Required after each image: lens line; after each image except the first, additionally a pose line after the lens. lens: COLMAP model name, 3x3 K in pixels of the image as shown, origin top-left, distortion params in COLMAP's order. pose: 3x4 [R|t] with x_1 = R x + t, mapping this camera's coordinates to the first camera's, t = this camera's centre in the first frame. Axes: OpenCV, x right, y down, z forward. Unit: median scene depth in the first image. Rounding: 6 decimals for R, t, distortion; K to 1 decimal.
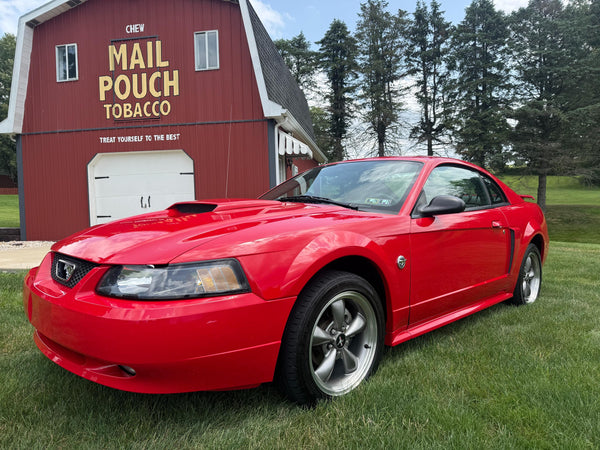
lens RADIAL K [[424.9, 0, 302.9], [0, 424.9, 224.7], [0, 0, 1]] dist [0.040349, -0.044800]
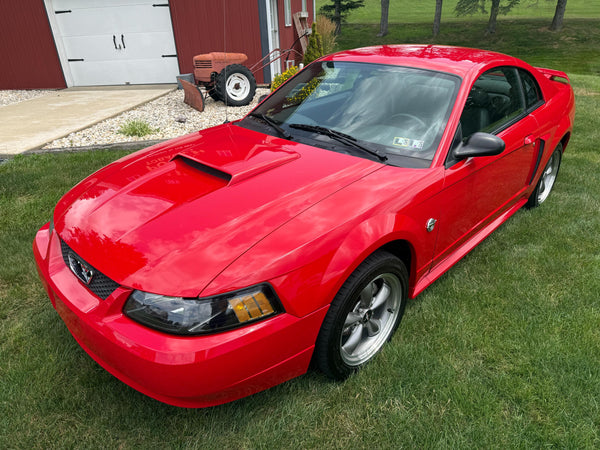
lens RADIAL K [[424.9, 0, 299.6], [0, 424.9, 223.2], [0, 0, 1]] dist [0.040349, -0.044800]
pose [[0.999672, -0.021921, 0.013246, -0.016909], [0.014549, 0.911661, 0.410686, -0.073024], [-0.021078, -0.410359, 0.911680, 0.034734]]
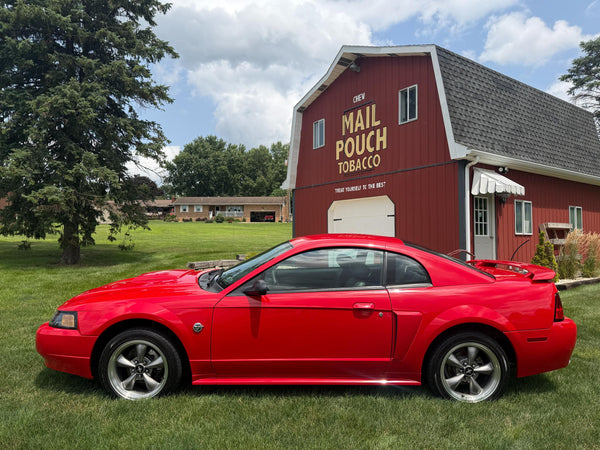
lens RADIAL K [[424.9, 0, 303.7], [0, 424.9, 226.6], [0, 0, 1]] dist [0.040349, -0.044800]
pose [[0.702826, 0.003940, -0.711351, 0.362259], [-0.033098, 0.999083, -0.027168, -0.054659], [0.710592, 0.042639, 0.702312, 0.052289]]
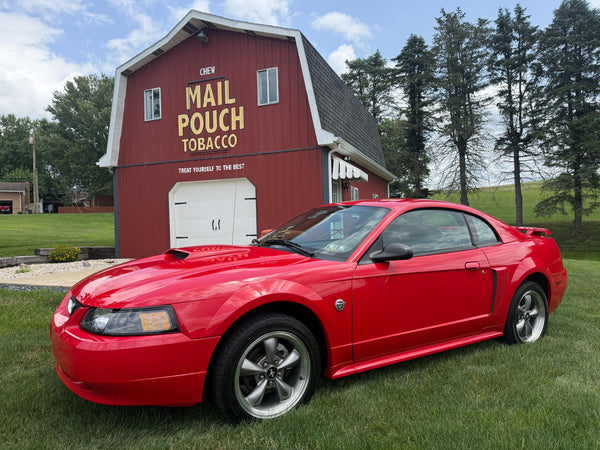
lens RADIAL K [[424.9, 0, 303.4], [0, 424.9, 227.9], [0, 0, 1]] dist [0.040349, -0.044800]
pose [[0.977600, -0.001887, -0.210465, 0.089590], [-0.002567, 0.999779, -0.020884, -0.023250], [0.210458, 0.020957, 0.977378, -0.035211]]
